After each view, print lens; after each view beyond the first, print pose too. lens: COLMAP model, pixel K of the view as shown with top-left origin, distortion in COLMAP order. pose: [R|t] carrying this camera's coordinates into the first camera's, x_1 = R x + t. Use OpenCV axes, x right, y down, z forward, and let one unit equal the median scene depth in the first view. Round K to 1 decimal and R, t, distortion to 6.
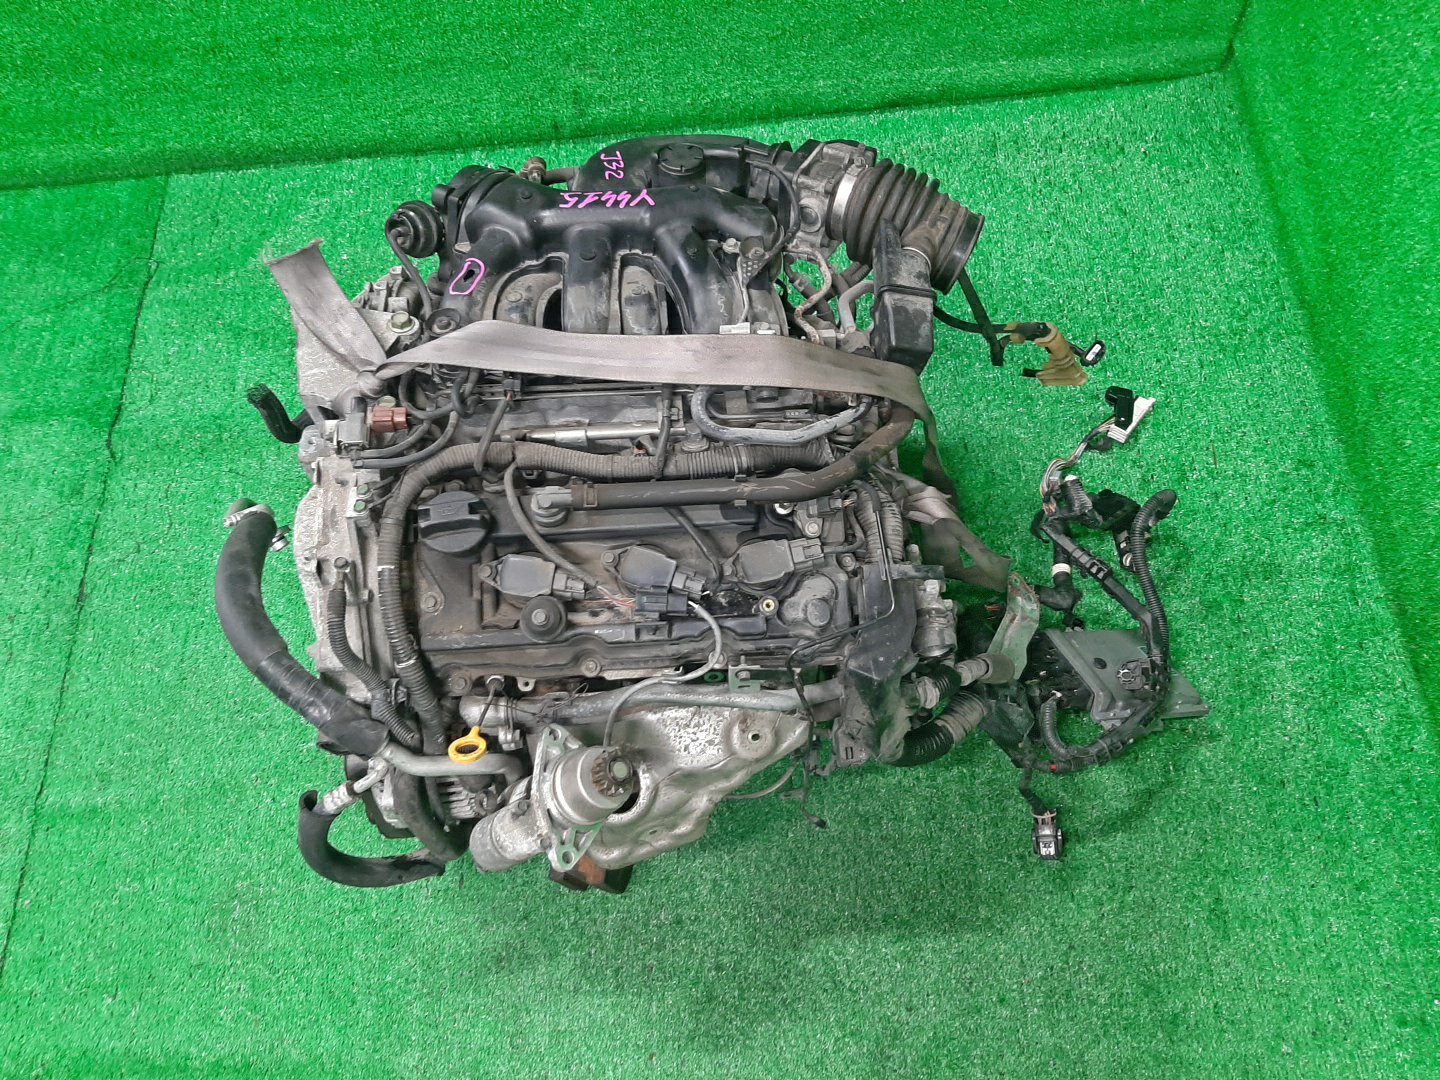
lens RADIAL K [[1141.6, 0, 720.0], [0, 1141.6, 540.0], [0, 0, 1]] dist [0.070143, -0.132278]
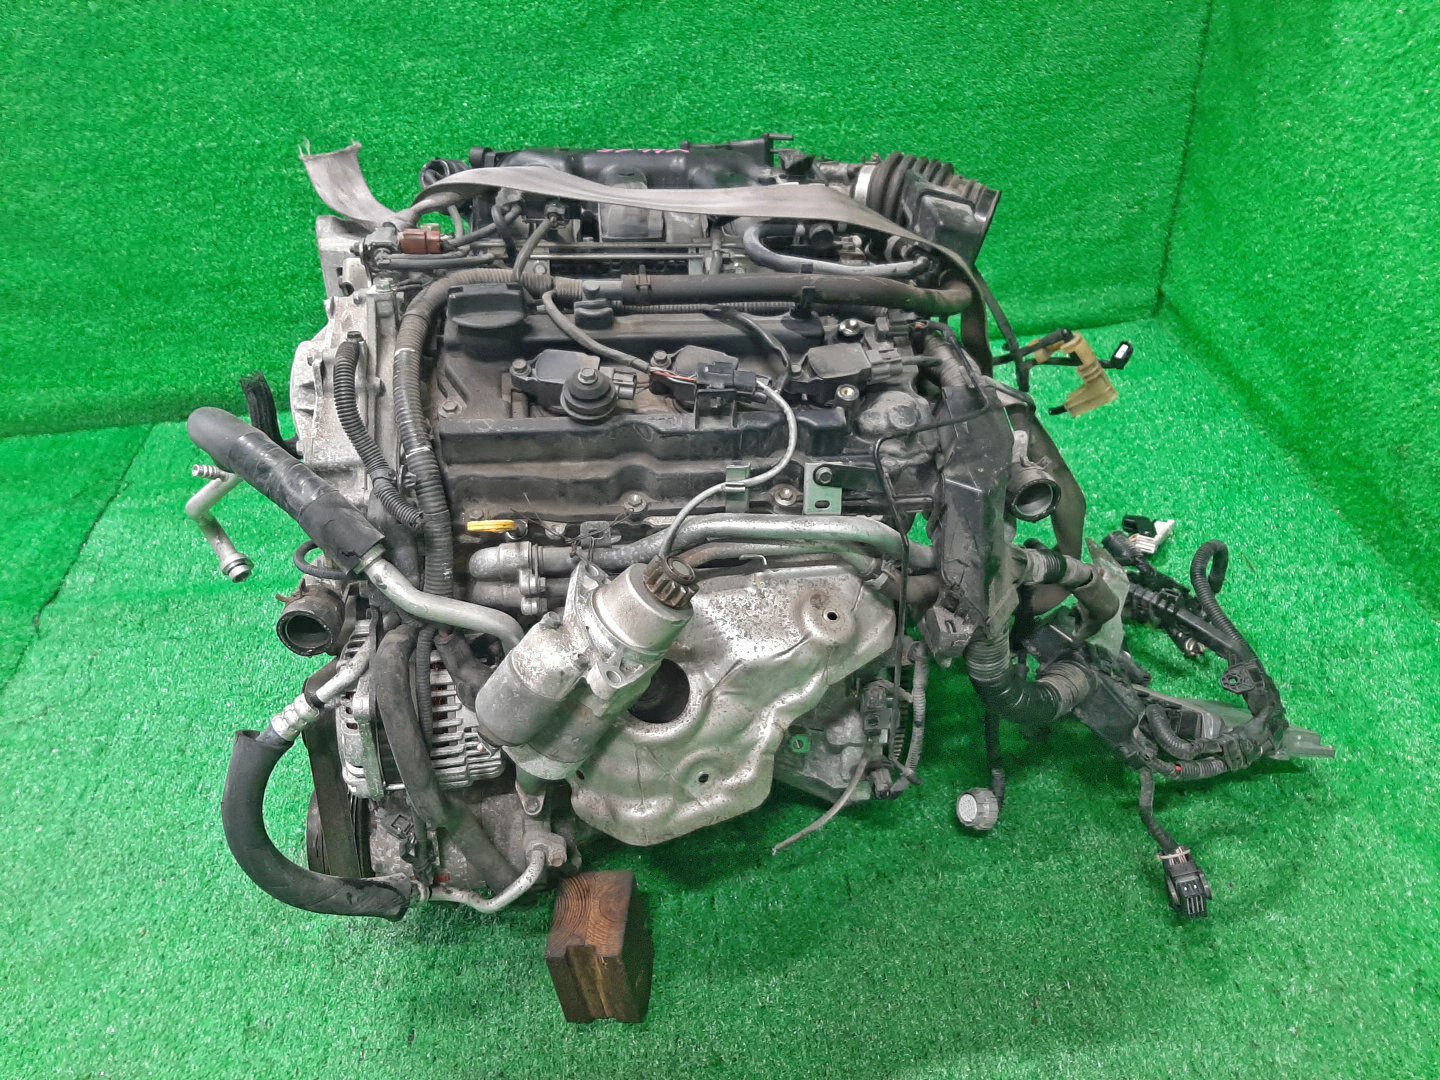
lens RADIAL K [[1141.6, 0, 720.0], [0, 1141.6, 540.0], [0, 0, 1]] dist [0.070143, -0.132278]
pose [[0.997668, -0.009574, 0.067578, -0.099324], [0.041501, 0.871151, -0.489259, 0.501582], [-0.054187, 0.490922, 0.869517, 0.265174]]
